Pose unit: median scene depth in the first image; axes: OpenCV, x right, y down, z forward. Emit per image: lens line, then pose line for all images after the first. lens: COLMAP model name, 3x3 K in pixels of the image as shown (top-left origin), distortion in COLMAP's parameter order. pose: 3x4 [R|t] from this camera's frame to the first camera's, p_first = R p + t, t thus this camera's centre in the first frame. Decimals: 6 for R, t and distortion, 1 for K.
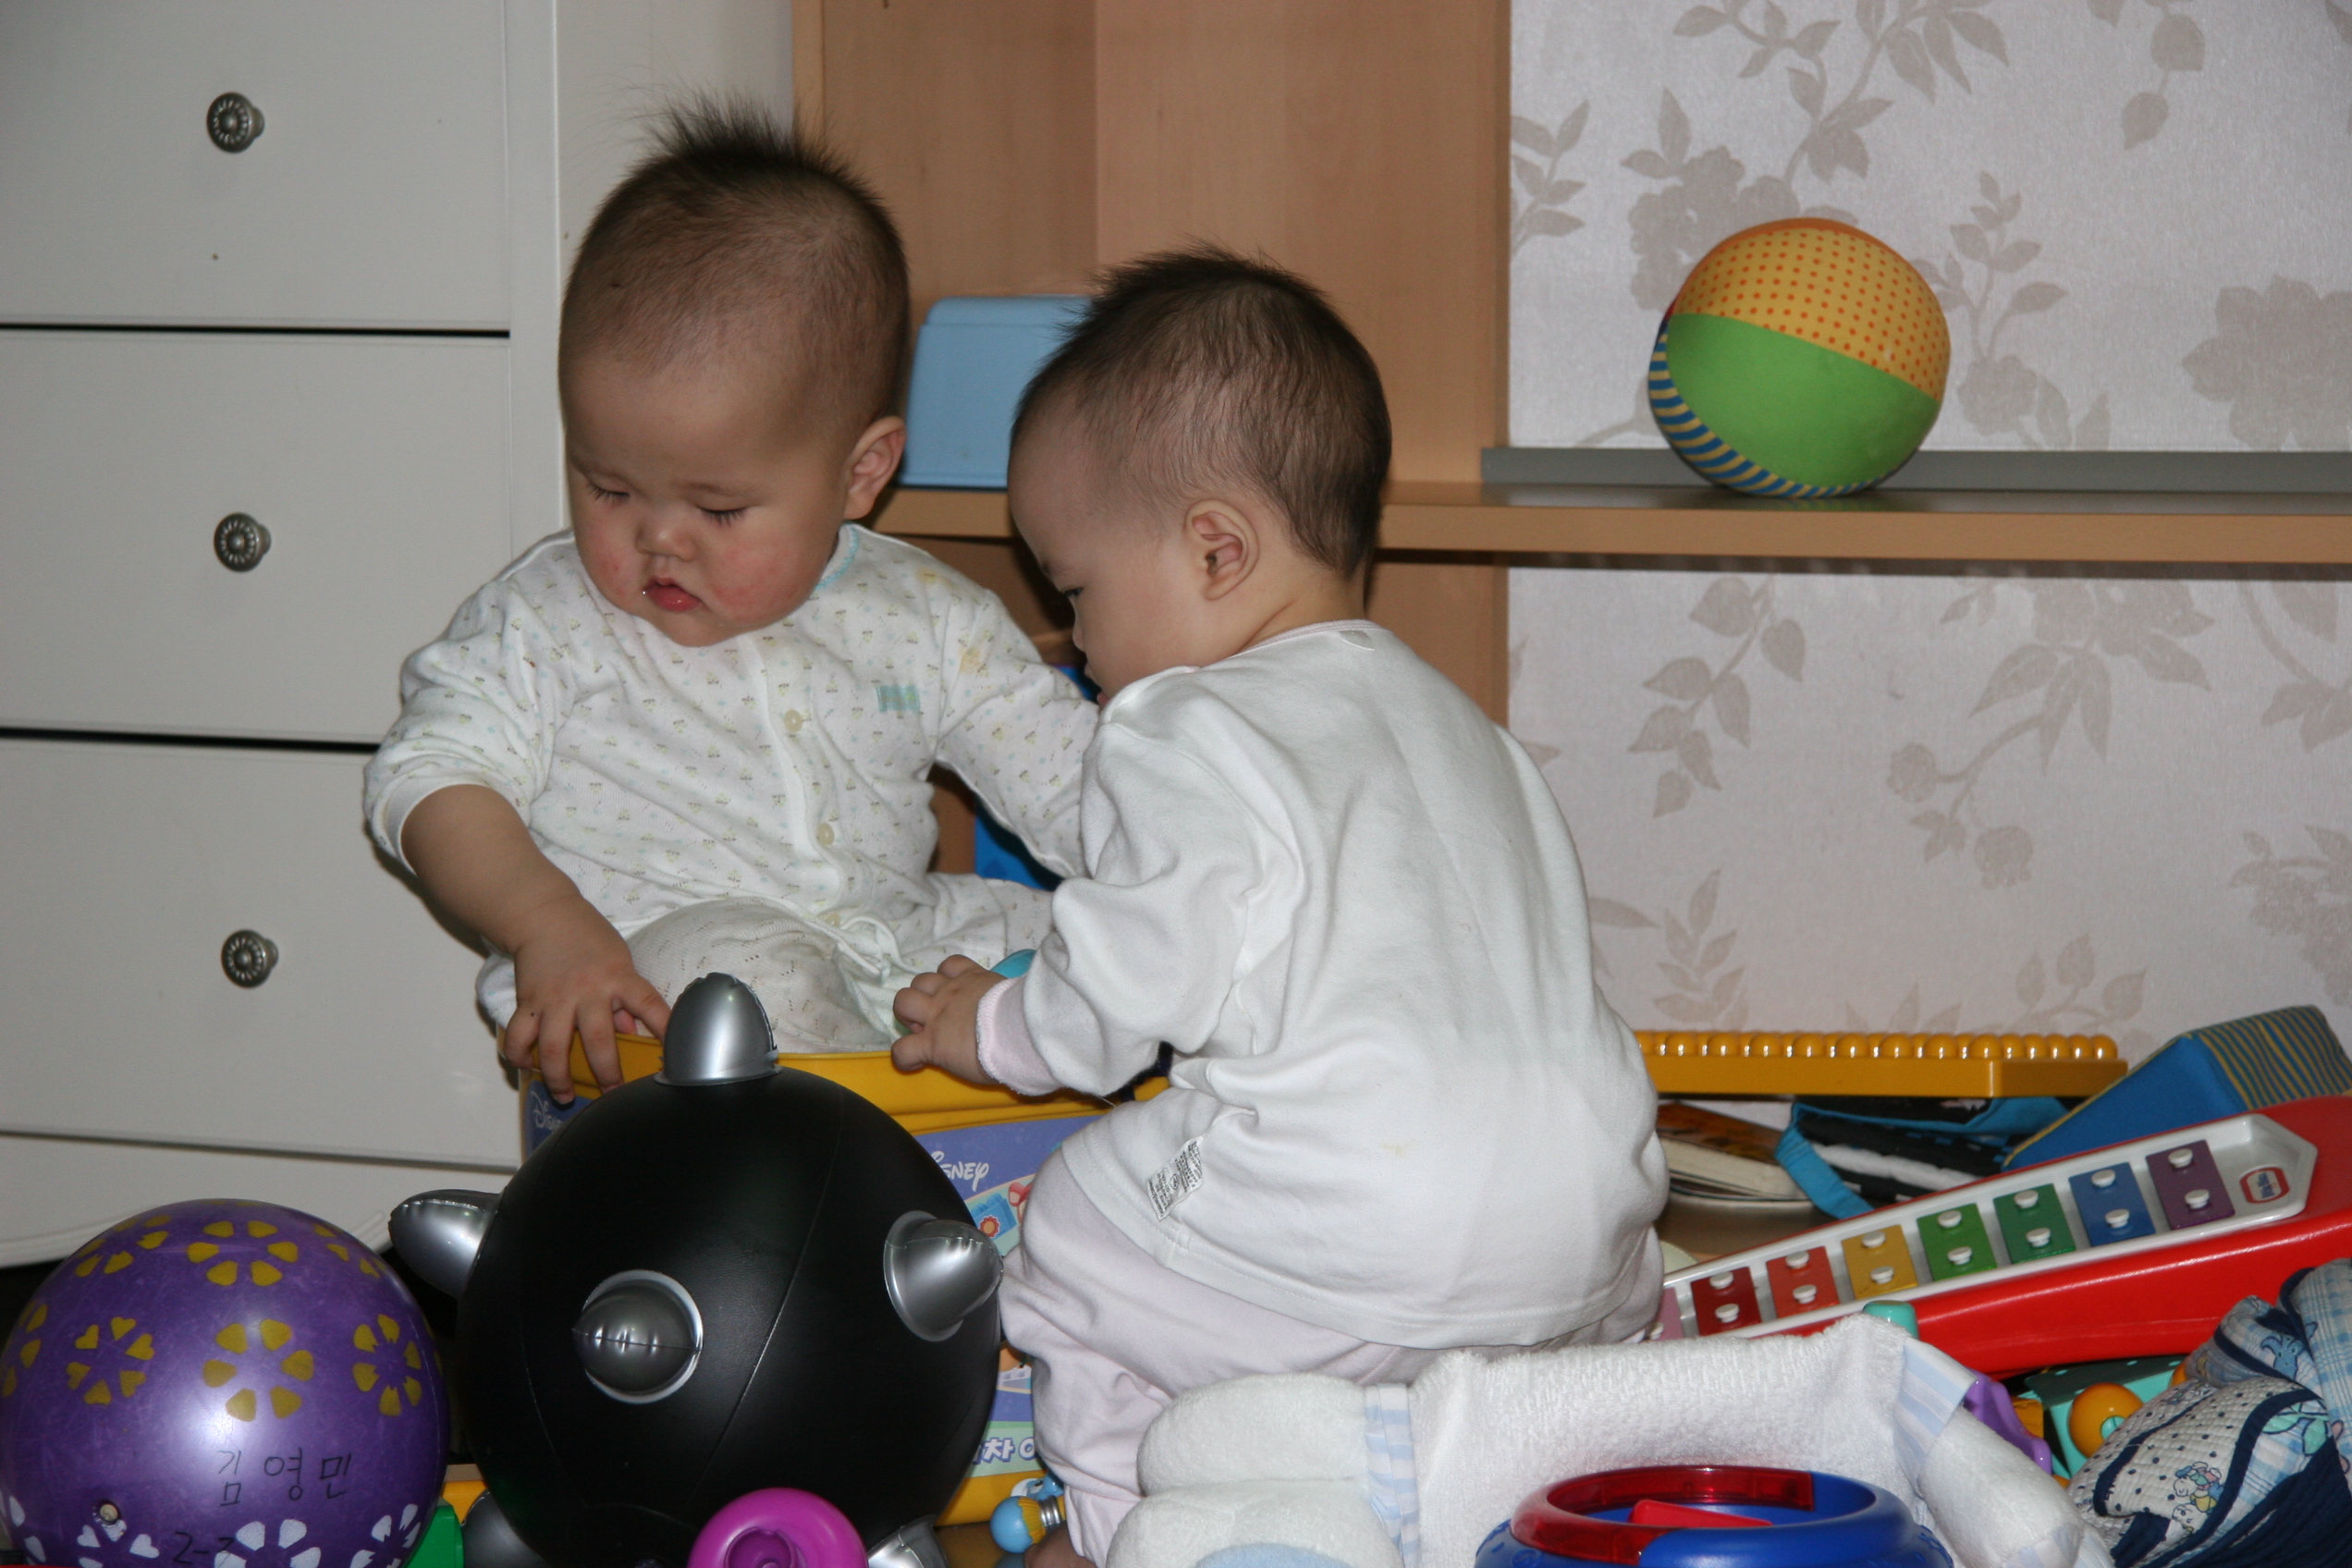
lens RADIAL K [[7191.3, 0, 1174.9], [0, 7191.3, 829.5], [0, 0, 1]] dist [0.689642, -1.182296]
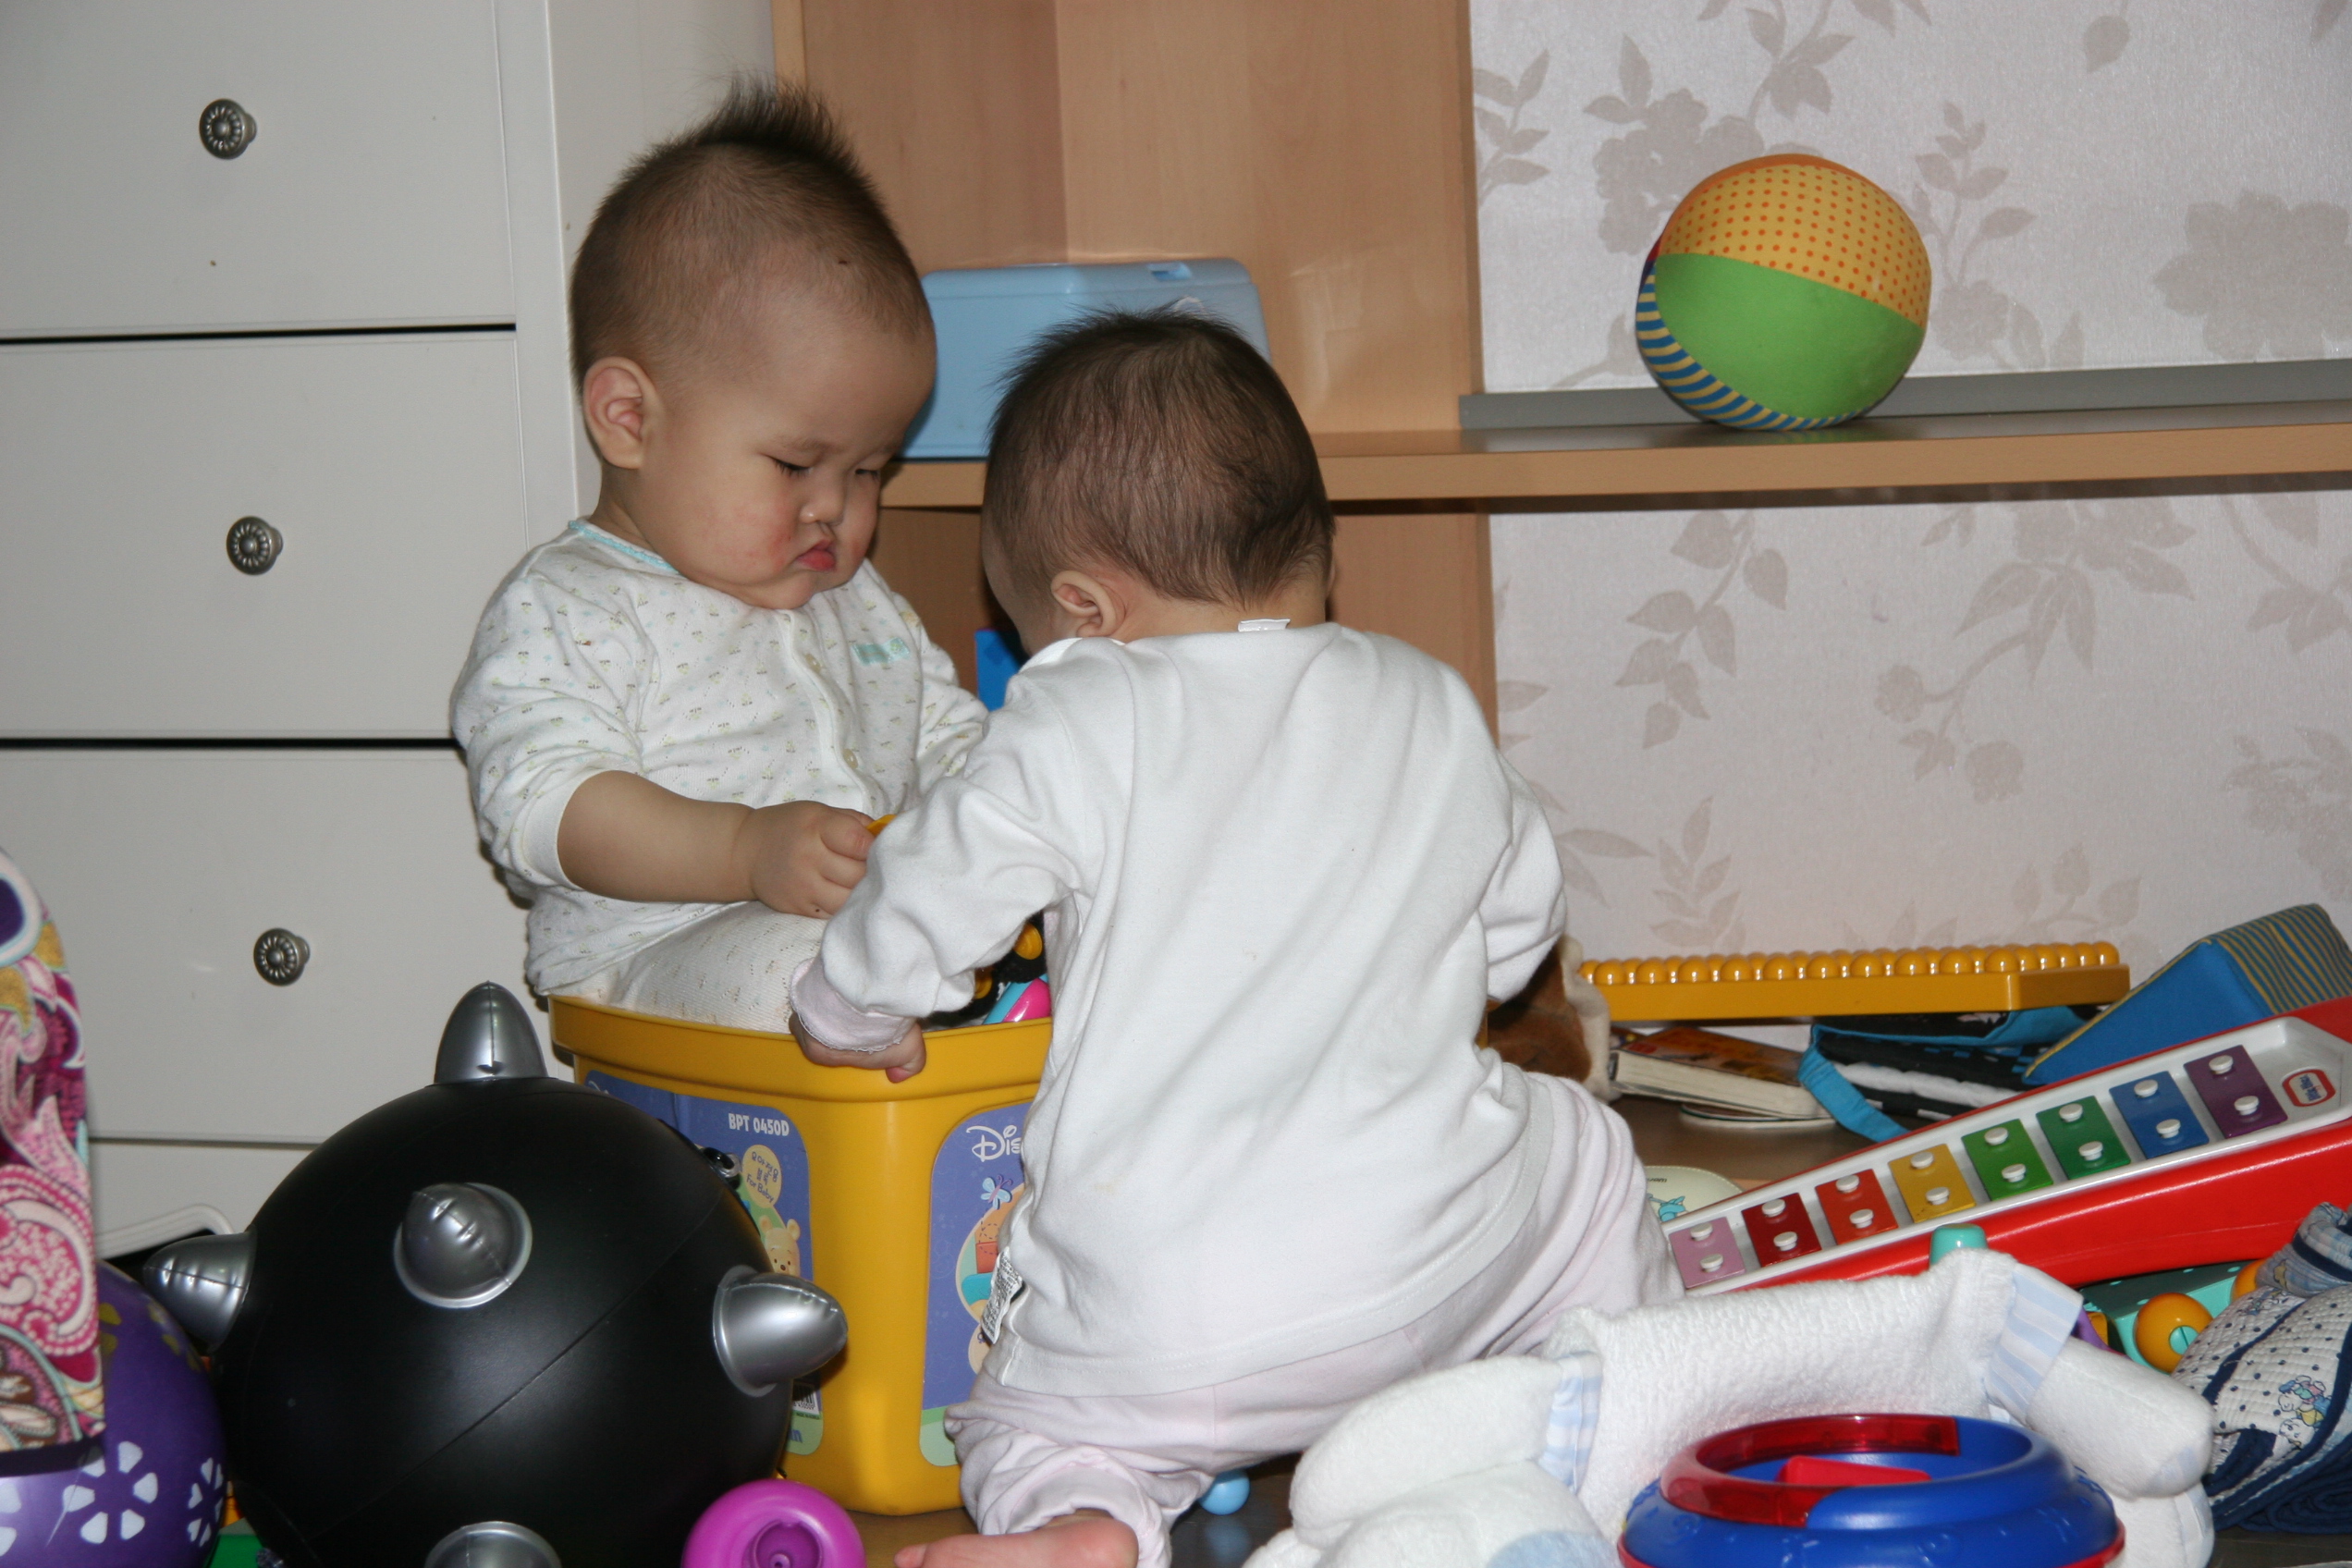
lens RADIAL K [[6361.0, 0, 1173.2], [0, 6361.0, 825.3], [0, 0, 1]] dist [0.535995, 0.008401]
pose [[0.998007, -0.048539, 0.040312, -0.038734], [0.047971, 0.998737, 0.014945, -0.007875], [-0.040986, -0.012982, 0.999075, 0.102018]]
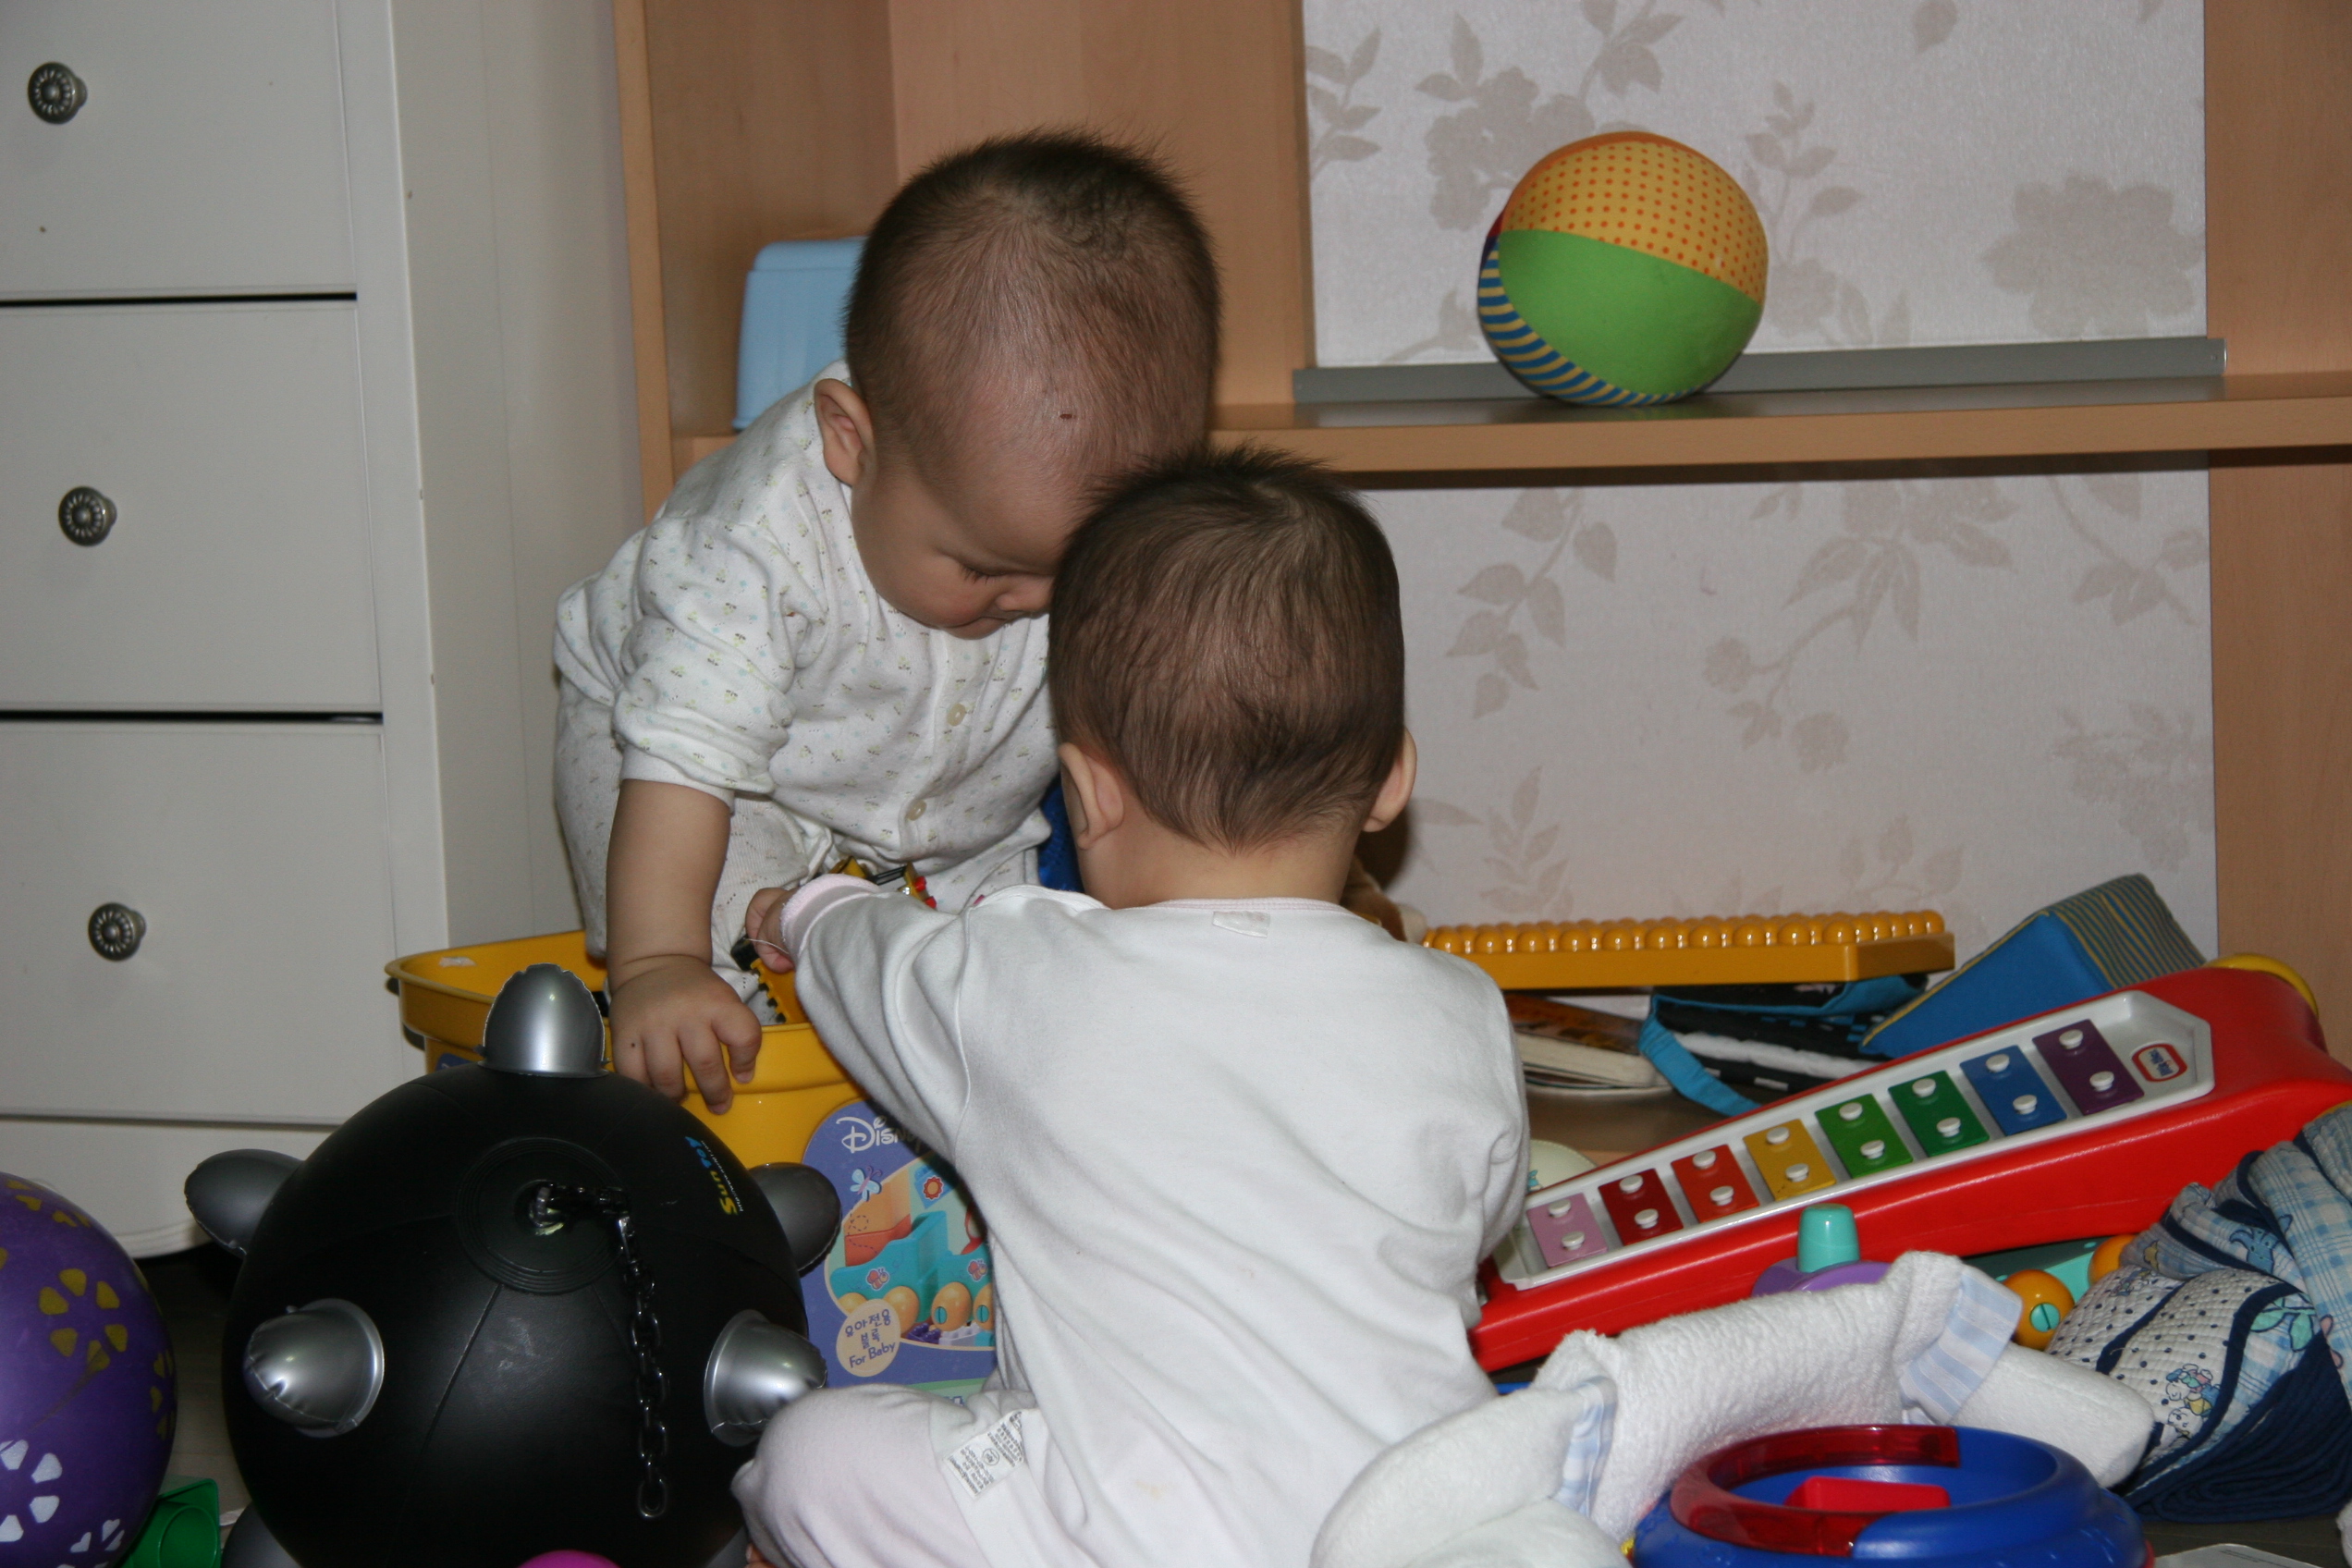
lens RADIAL K [[5588.8, 0, 1181.7], [0, 5588.8, 831.6], [0, 0, 1]] dist [0.394960, 0.251460]
pose [[0.994199, -0.051102, 0.094642, -0.054702], [0.048067, 0.998263, 0.034077, -0.015558], [-0.096219, -0.029331, 0.994928, 0.209046]]
